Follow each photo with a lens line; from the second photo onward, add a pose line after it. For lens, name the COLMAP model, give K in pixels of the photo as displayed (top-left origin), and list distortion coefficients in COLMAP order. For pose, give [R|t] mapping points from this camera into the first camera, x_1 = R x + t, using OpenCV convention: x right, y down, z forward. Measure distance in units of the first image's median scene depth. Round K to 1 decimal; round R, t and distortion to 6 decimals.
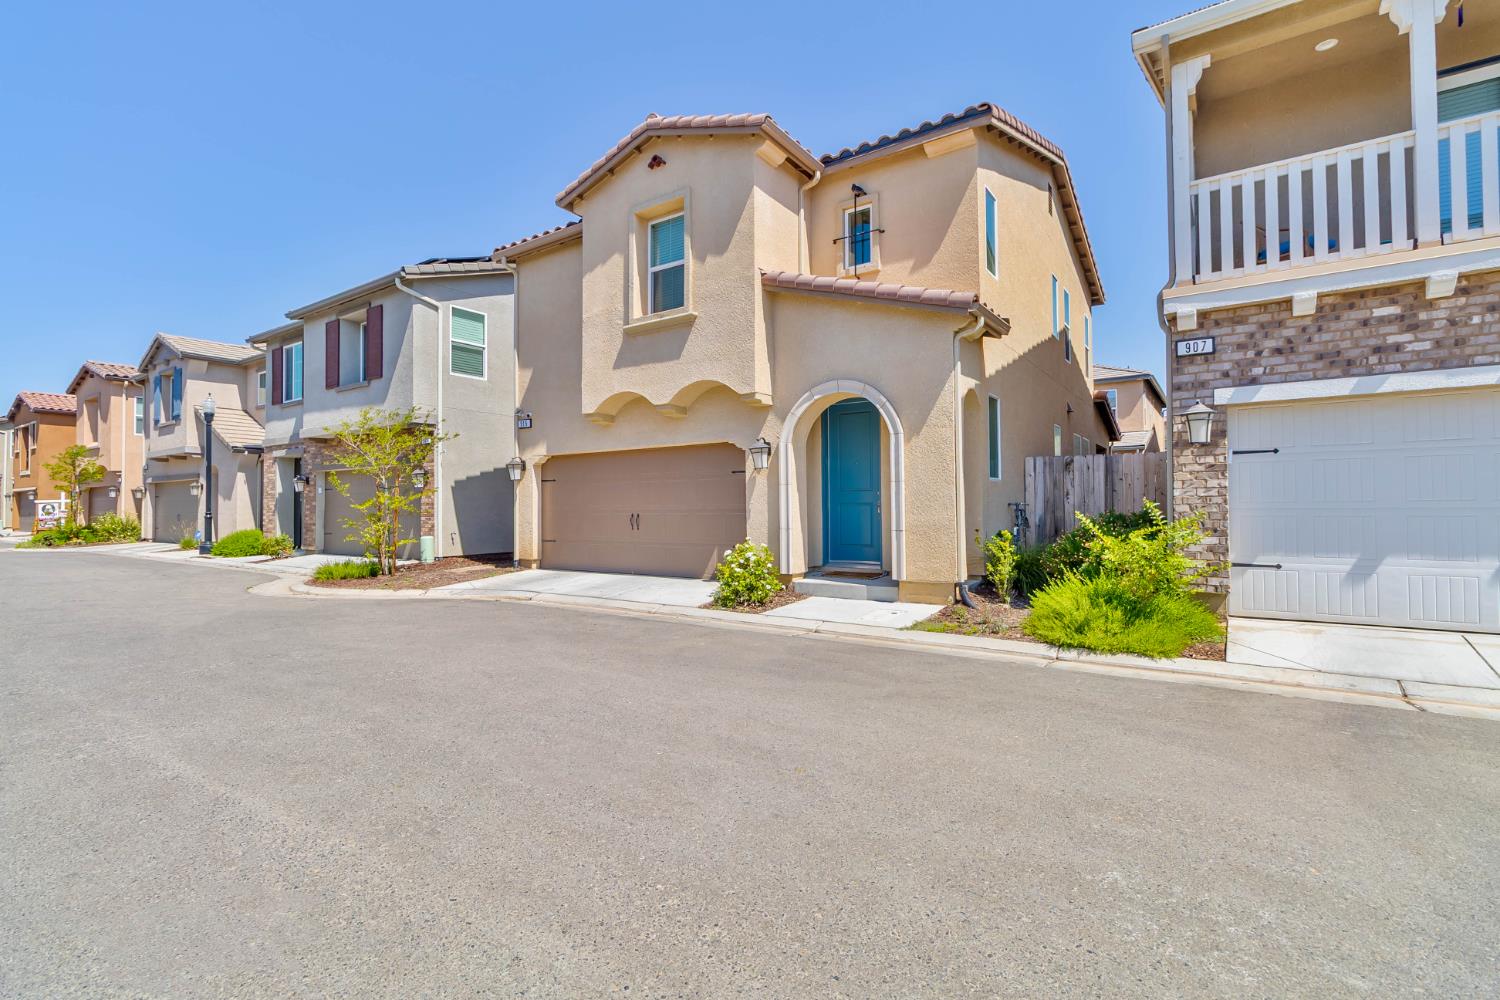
lens RADIAL K [[694.2, 0, 736.9], [0, 694.2, 497.4], [0, 0, 1]] dist [-0.002032, 0.001702]
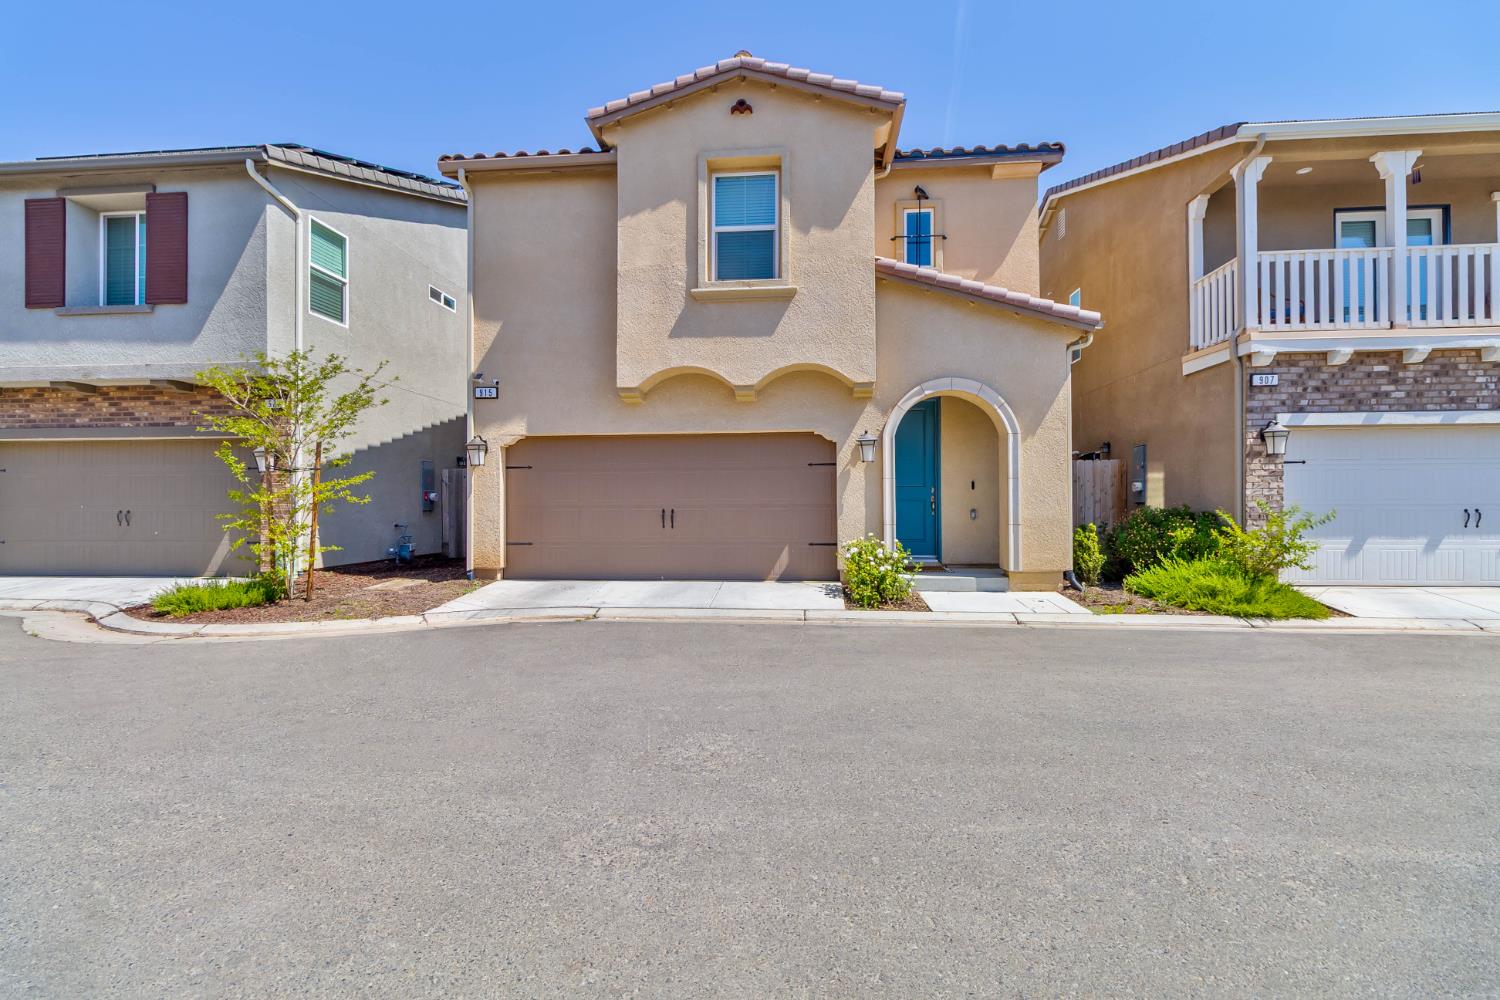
lens RADIAL K [[694.2, 0, 746.5], [0, 694.2, 503.9], [0, 0, 1]] dist [-0.002032, 0.001702]
pose [[0.867976, 0.005578, 0.496574, -0.566969], [-0.010741, 0.999914, 0.007544, 0.010848], [-0.496489, -0.011881, 0.867962, 0.241144]]
